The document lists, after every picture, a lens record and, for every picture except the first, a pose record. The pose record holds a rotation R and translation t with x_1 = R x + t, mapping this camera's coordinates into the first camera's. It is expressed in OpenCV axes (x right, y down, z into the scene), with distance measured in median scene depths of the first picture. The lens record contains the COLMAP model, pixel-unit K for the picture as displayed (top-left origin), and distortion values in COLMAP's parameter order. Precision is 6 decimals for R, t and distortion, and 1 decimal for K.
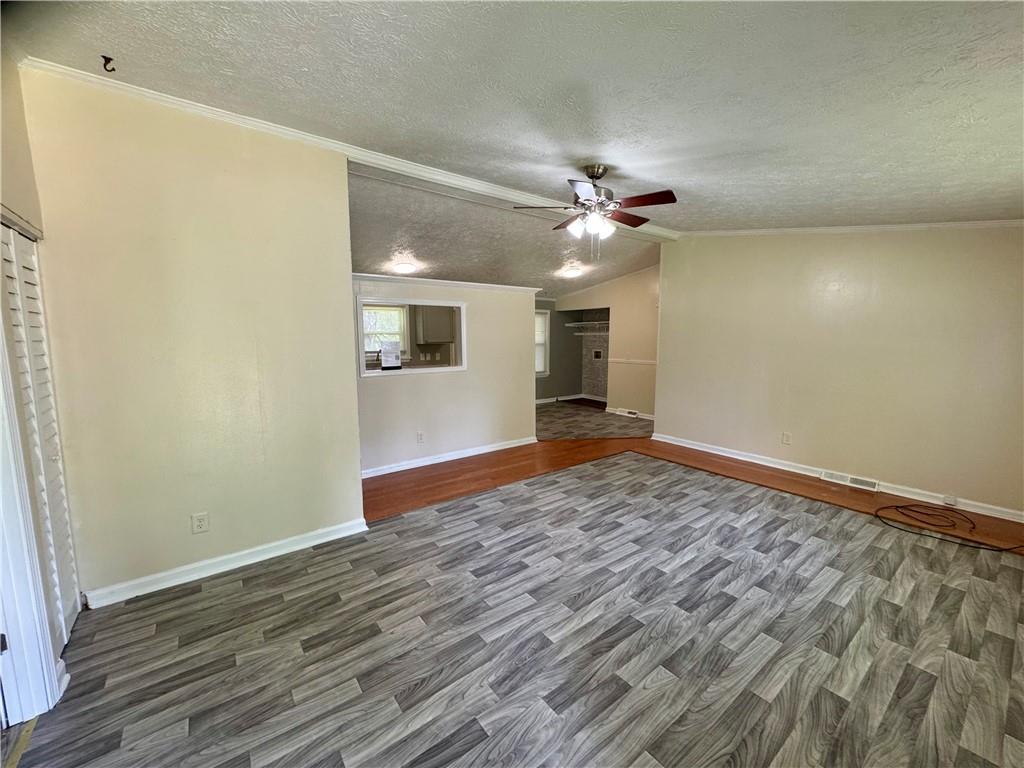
lens RADIAL K [[408.3, 0, 512.0], [0, 408.3, 399.0], [0, 0, 1]] dist [-0.007029, 0.001498]
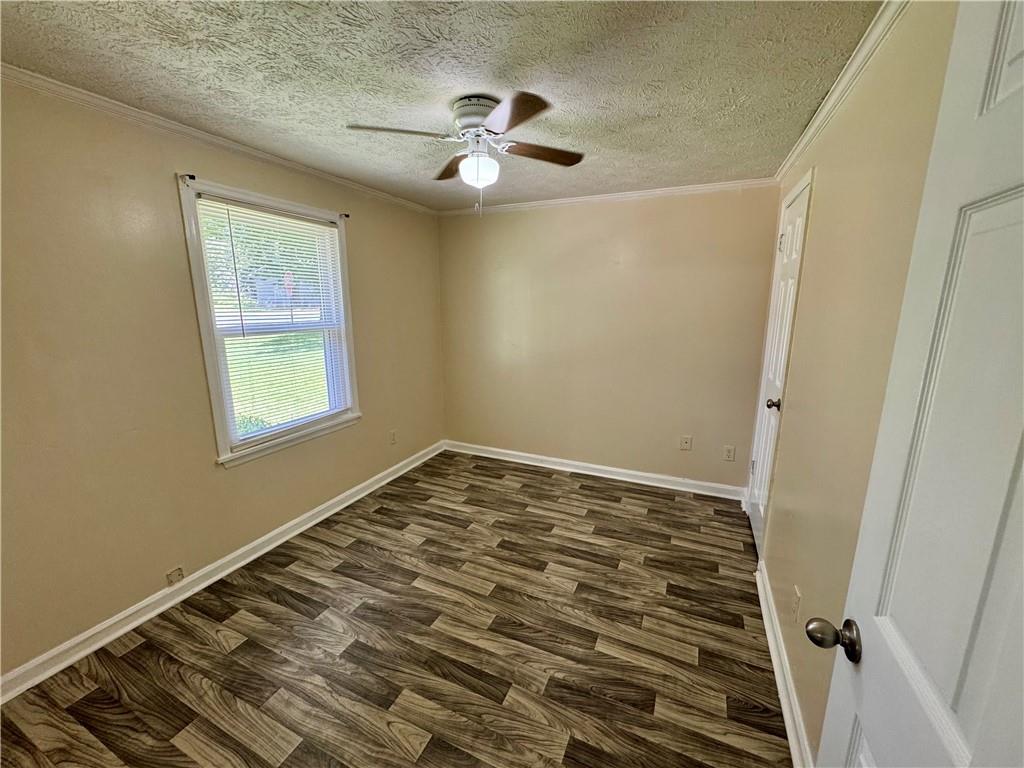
lens RADIAL K [[408.3, 0, 511.2], [0, 408.3, 393.0], [0, 0, 1]] dist [-0.007029, 0.001498]
pose [[0.476152, 0.207663, -0.854492, 0.790920], [-0.143283, 0.977052, 0.157606, -0.095642], [0.867612, 0.047389, 0.494979, 0.597507]]
